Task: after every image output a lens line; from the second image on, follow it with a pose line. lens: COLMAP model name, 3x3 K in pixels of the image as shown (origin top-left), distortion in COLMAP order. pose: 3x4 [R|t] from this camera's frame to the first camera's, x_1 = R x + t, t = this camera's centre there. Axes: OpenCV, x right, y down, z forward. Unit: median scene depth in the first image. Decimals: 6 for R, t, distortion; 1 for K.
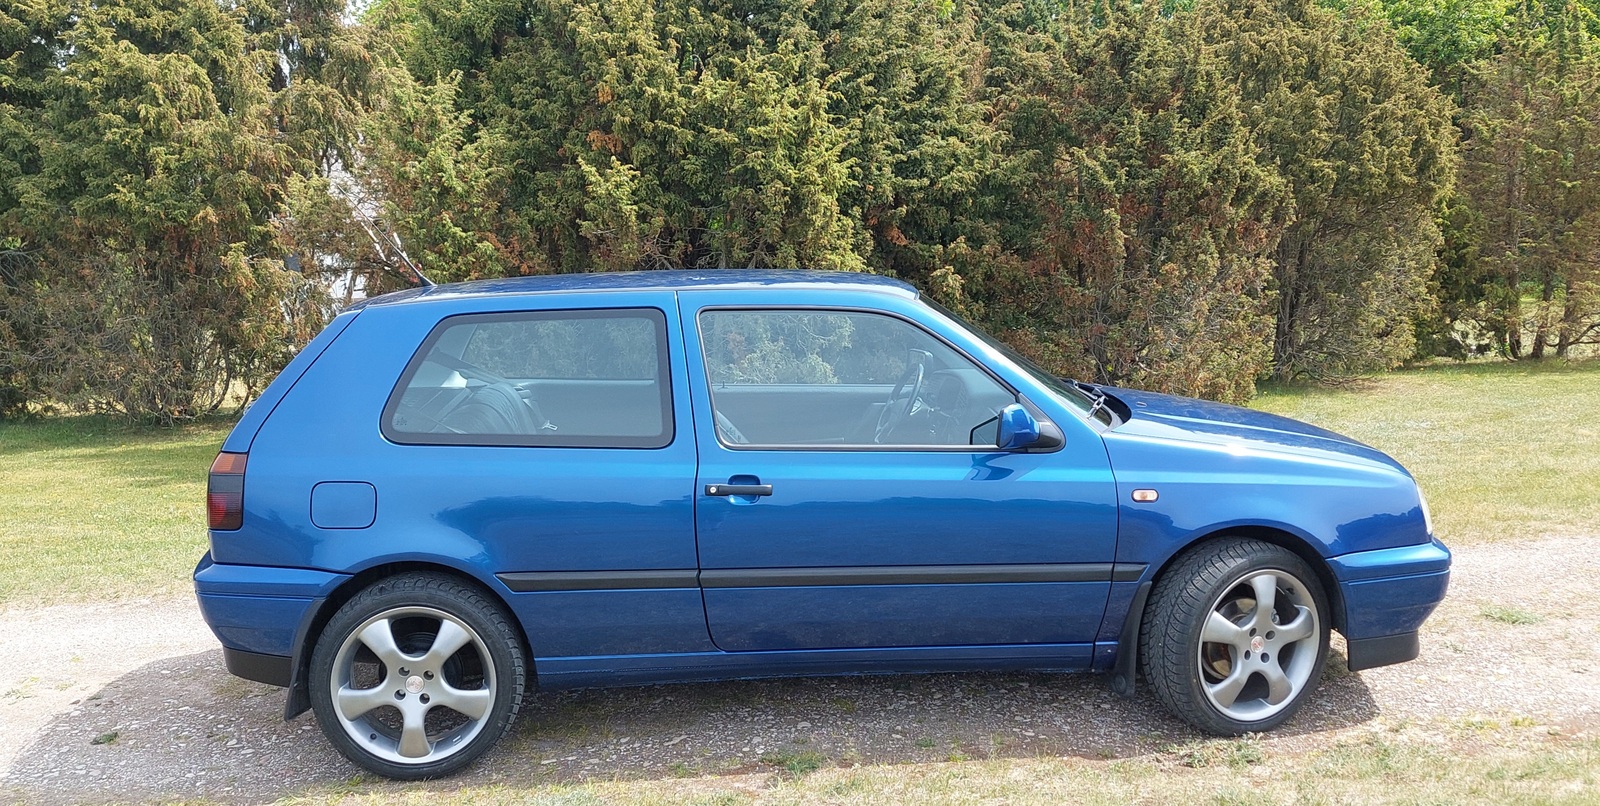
lens RADIAL K [[1408.1, 0, 800.0], [0, 1408.1, 403.0], [0, 0, 1]] dist [0.030813, -0.001832]
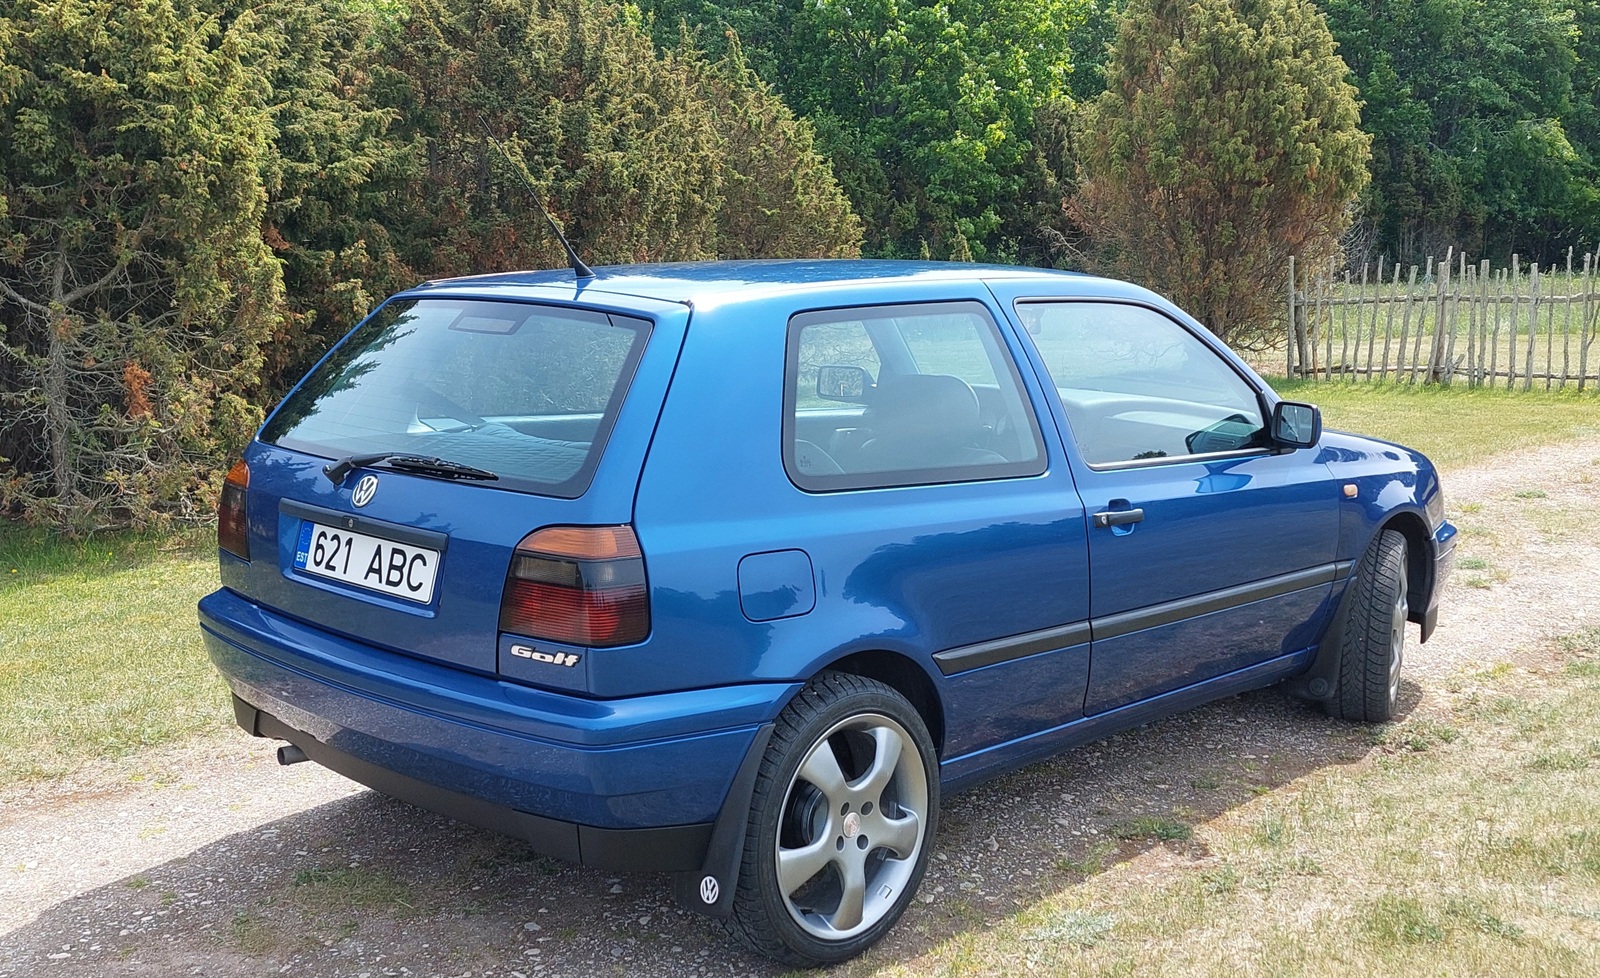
lens RADIAL K [[1618.9, 0, 800.0], [0, 1618.9, 489.0], [0, 0, 1]] dist [0.127905, 0.002076]
pose [[0.775133, -0.069394, 0.627975, -0.789707], [0.057450, 0.997574, 0.039324, -0.003802], [-0.629180, 0.005596, 0.777239, 0.371637]]
